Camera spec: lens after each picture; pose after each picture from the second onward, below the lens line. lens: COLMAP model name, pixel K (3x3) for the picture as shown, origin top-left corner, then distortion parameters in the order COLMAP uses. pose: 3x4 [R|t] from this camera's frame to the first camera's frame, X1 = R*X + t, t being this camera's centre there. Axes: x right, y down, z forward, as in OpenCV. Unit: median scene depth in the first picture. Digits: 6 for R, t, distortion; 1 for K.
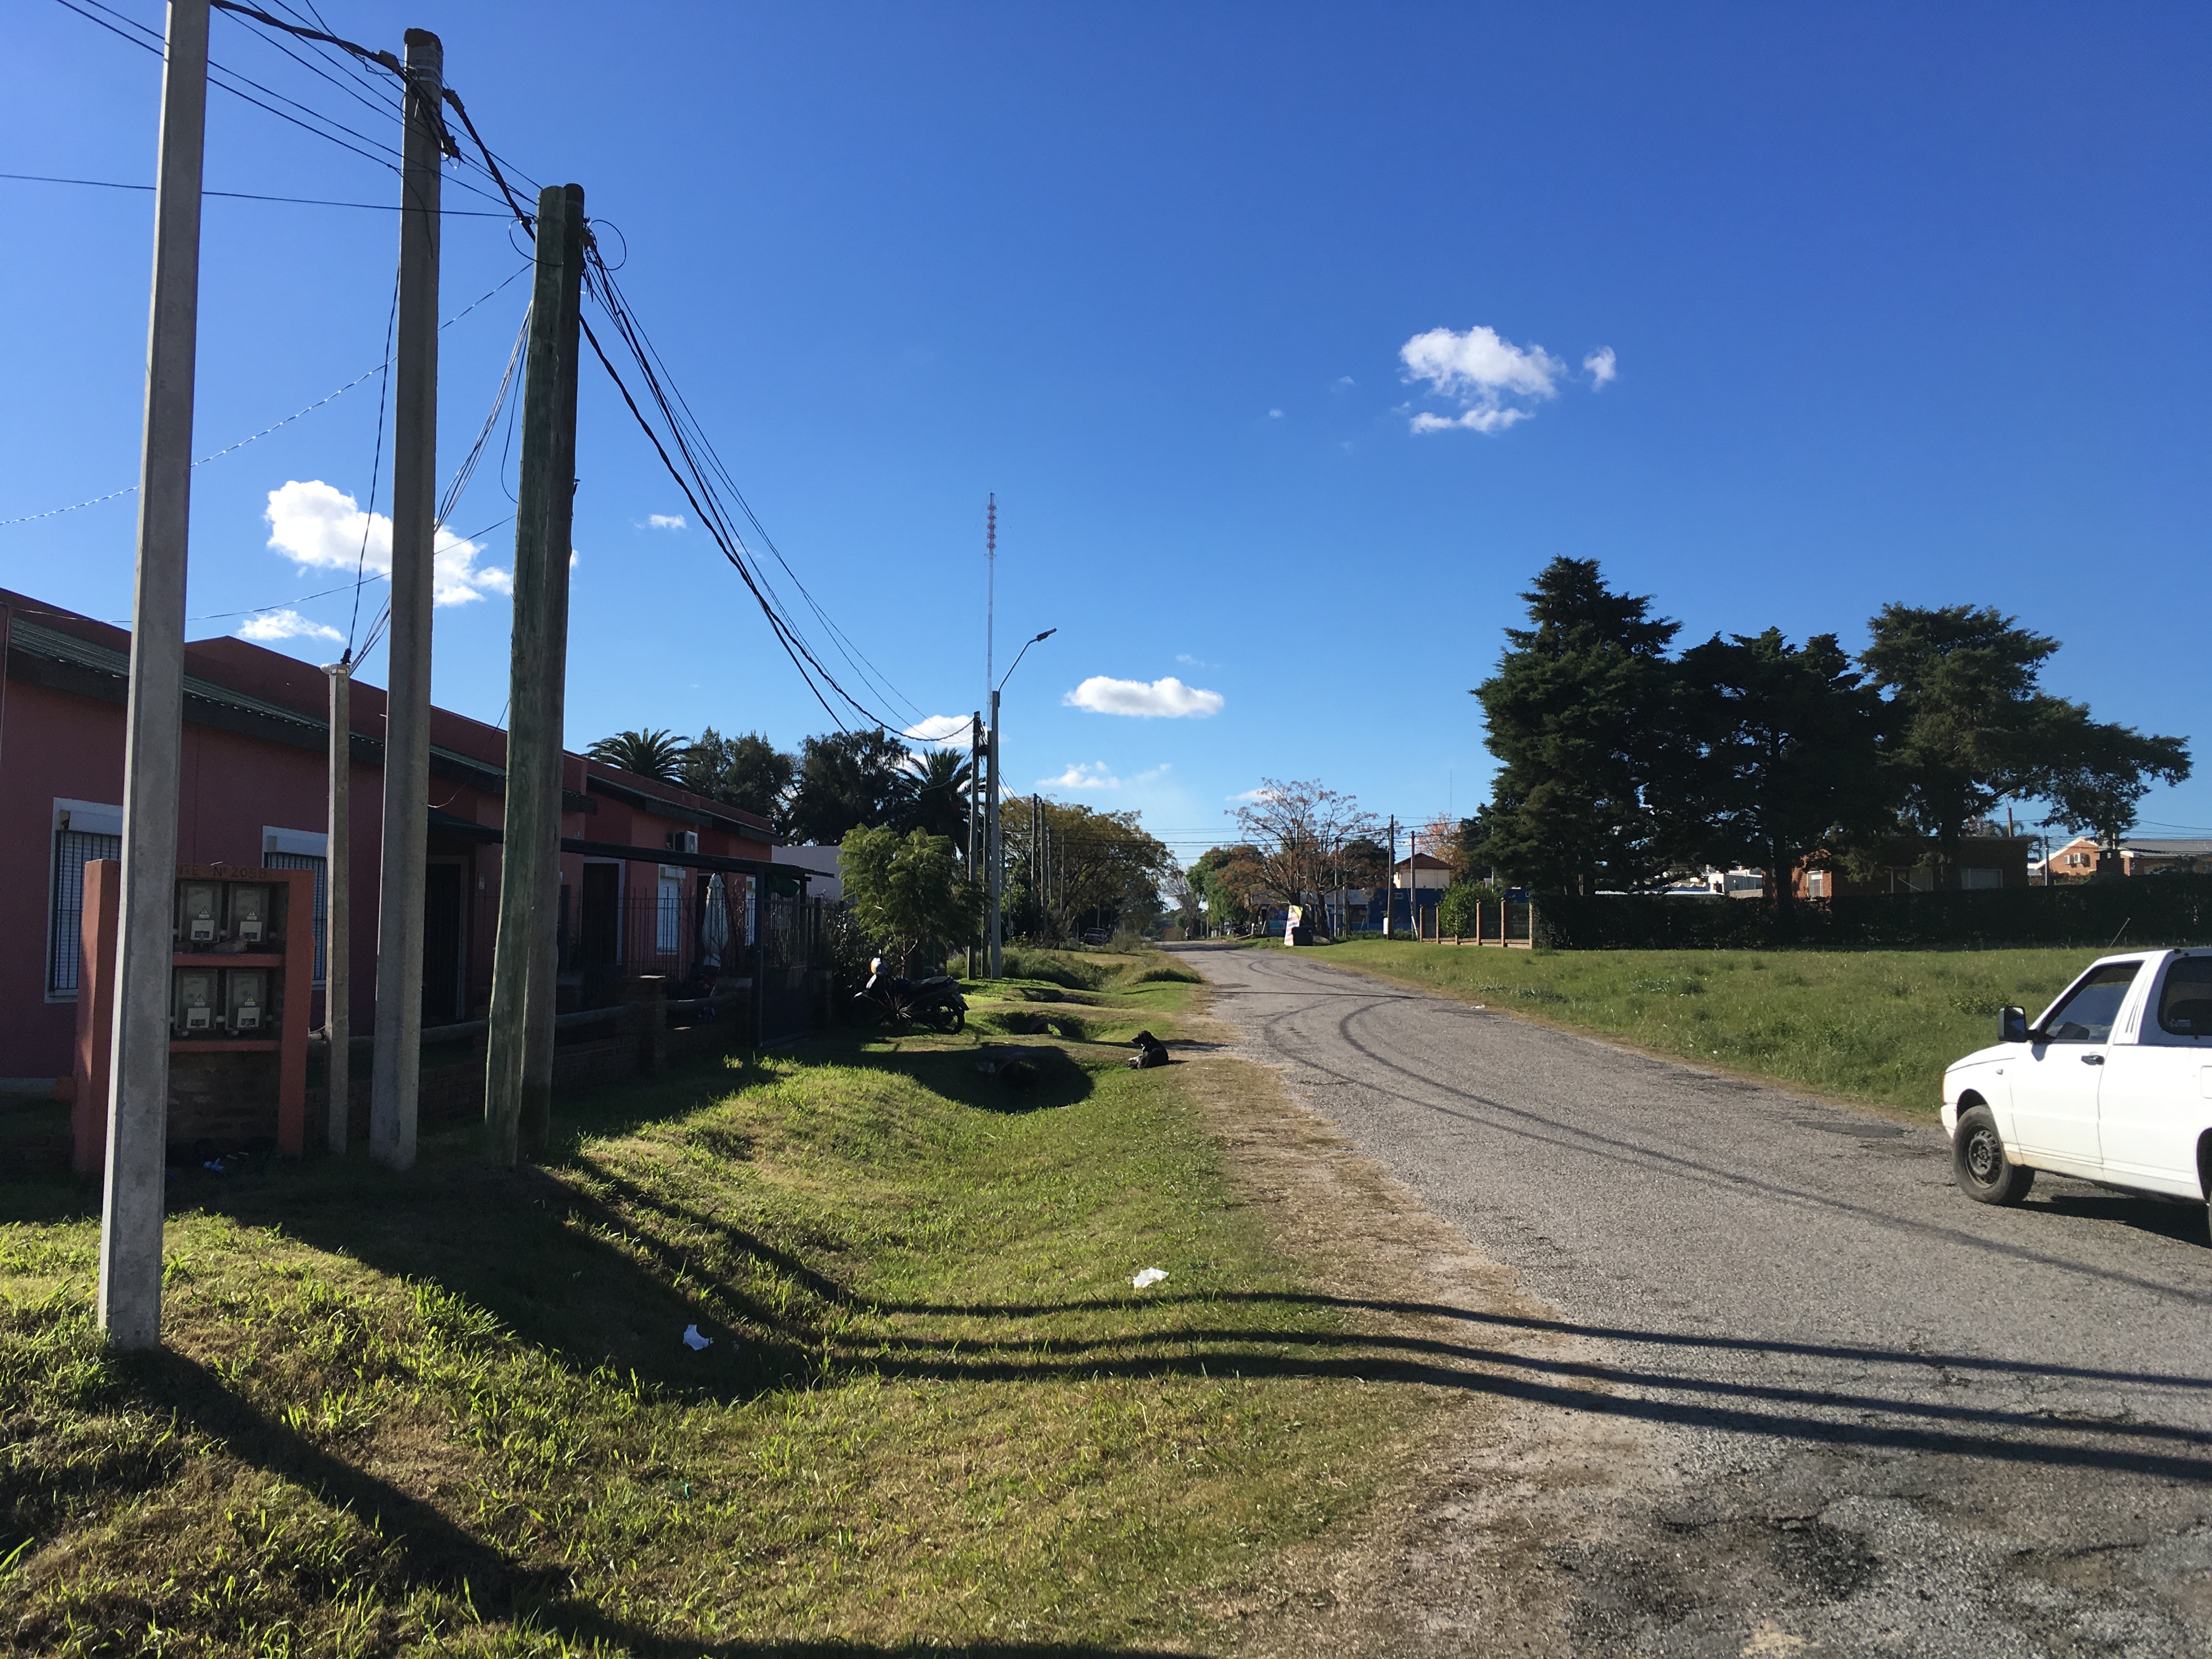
lens RADIAL K [[1881.2, 0, 1096.8], [0, 1881.2, 861.7], [0, 0, 1]] dist [0.034689, -0.005989]
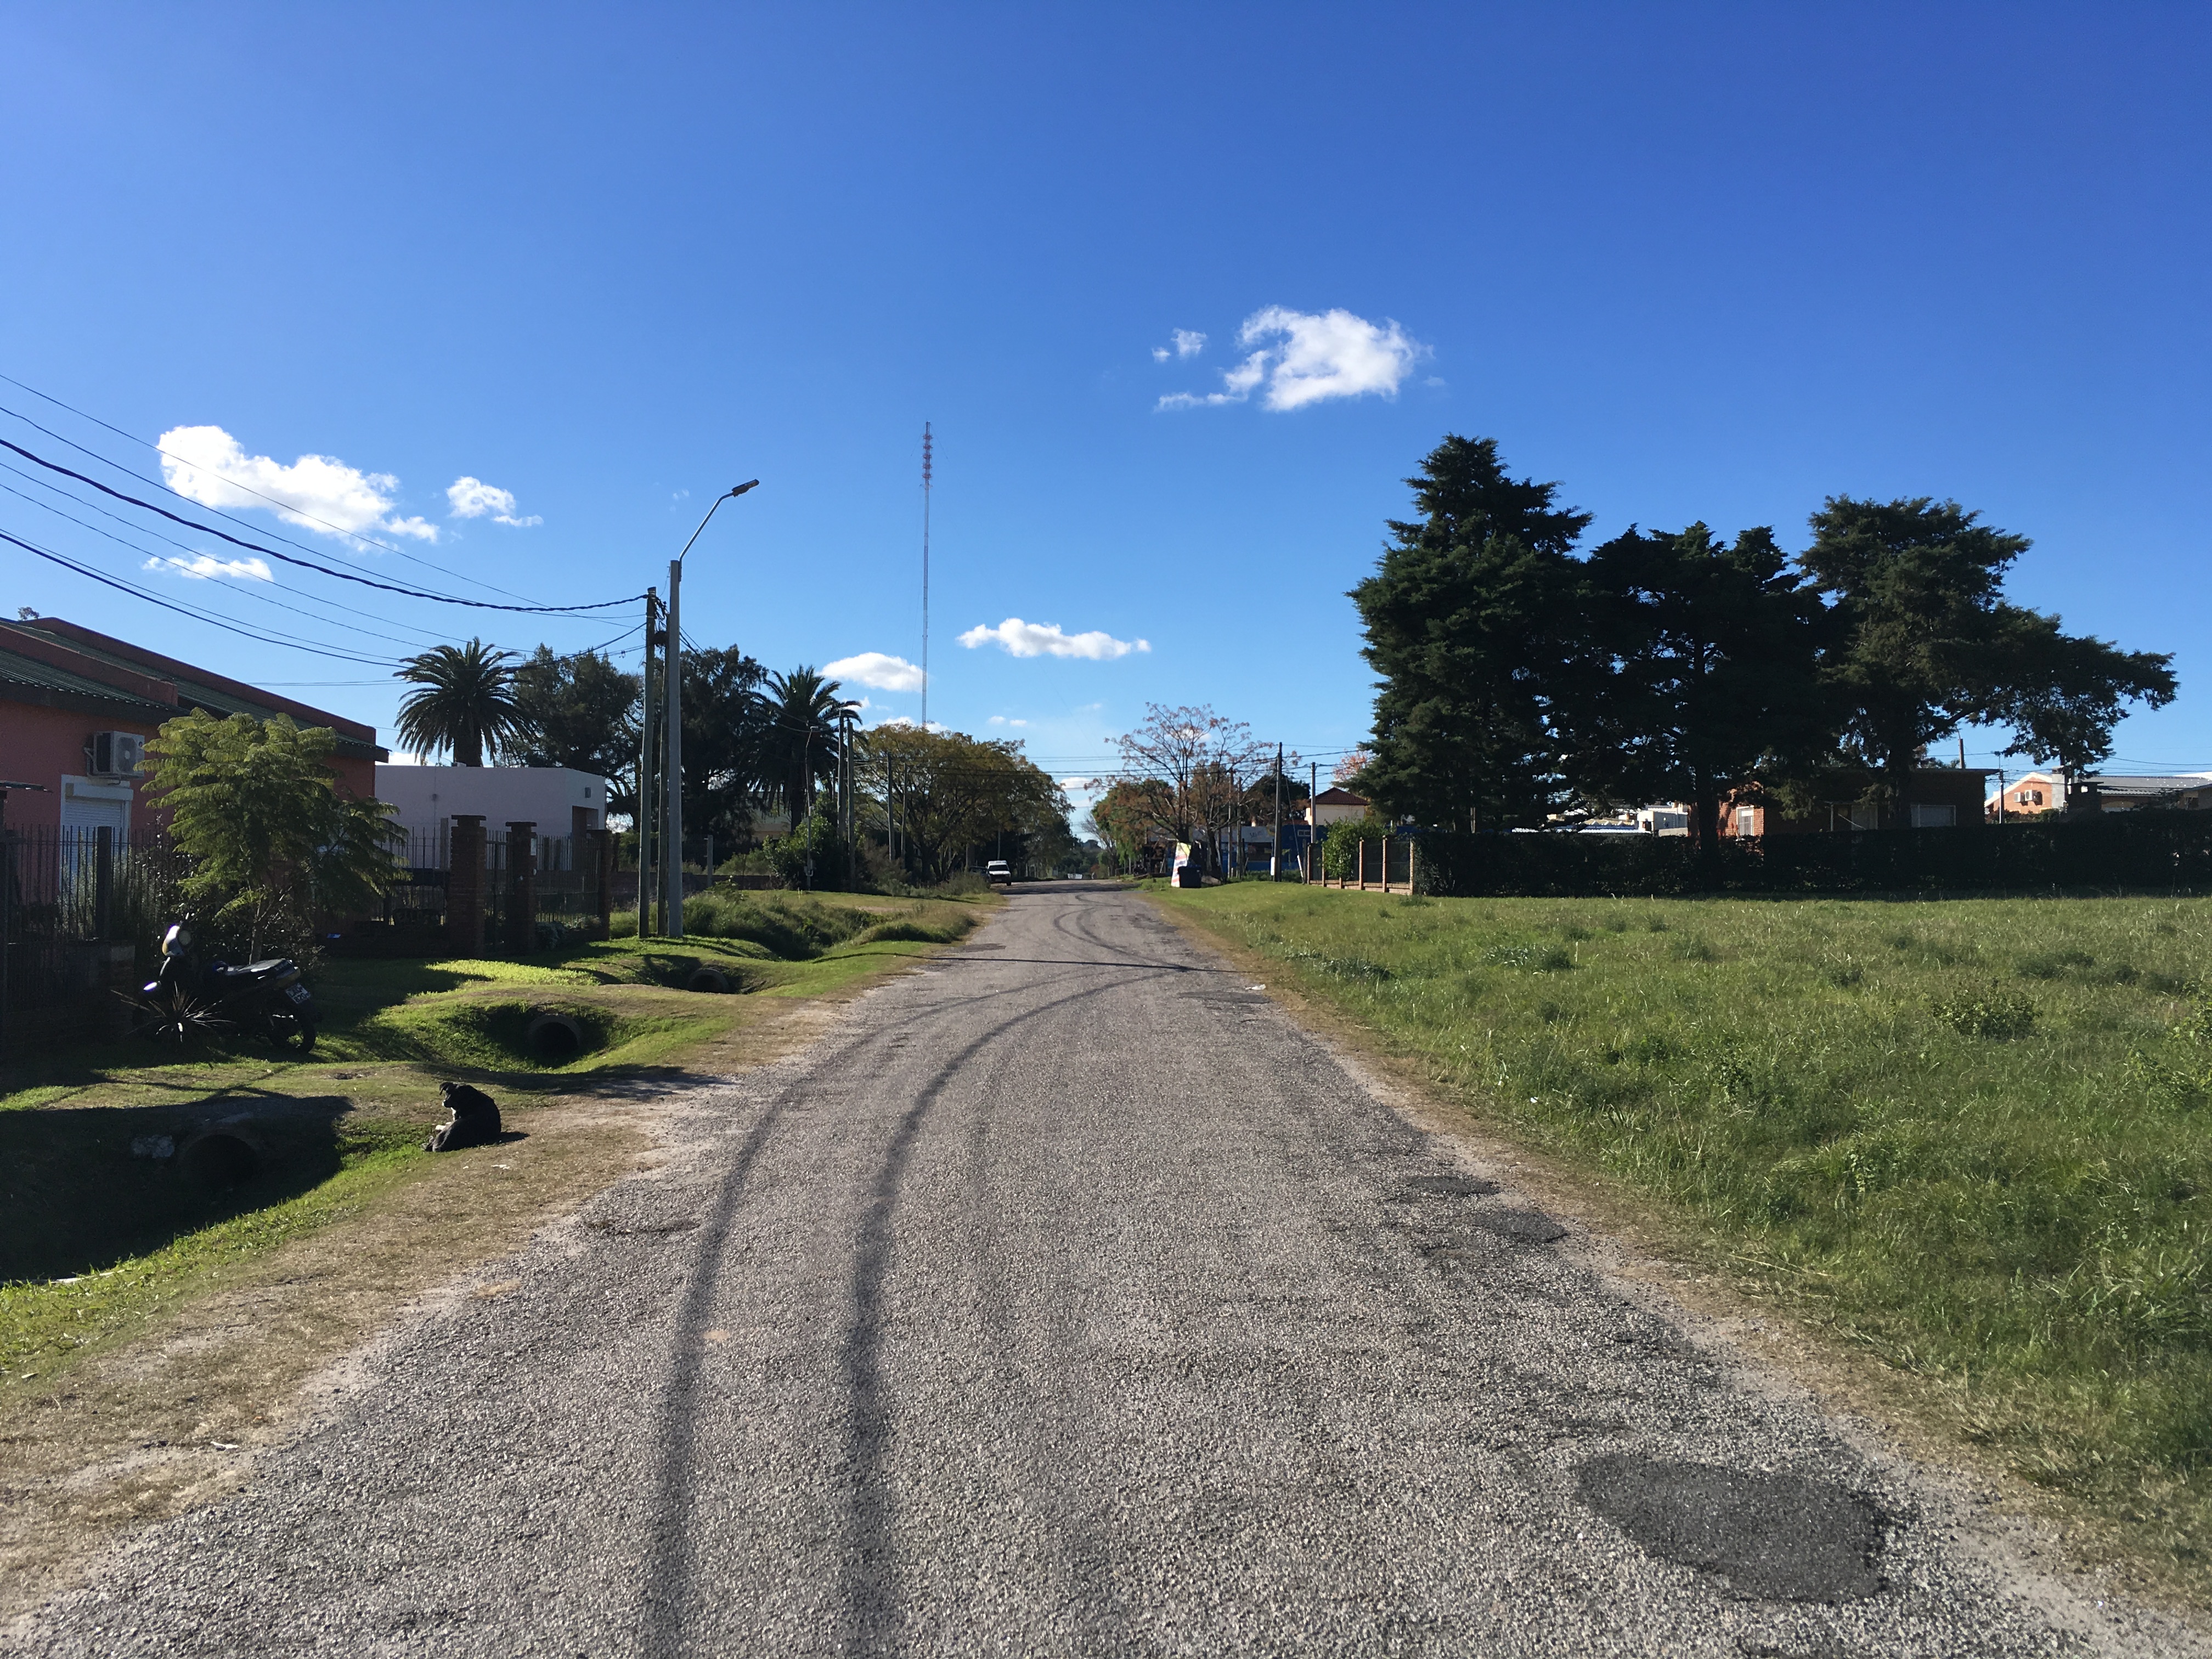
lens RADIAL K [[1837.2, 0, 1101.2], [0, 1837.2, 835.3], [0, 0, 1]] dist [0.048325, -0.000102]
pose [[0.999722, 0.004707, 0.023111, 0.067145], [-0.005160, 0.999795, 0.019587, 0.003485], [-0.023014, -0.019701, 0.999541, 0.162879]]
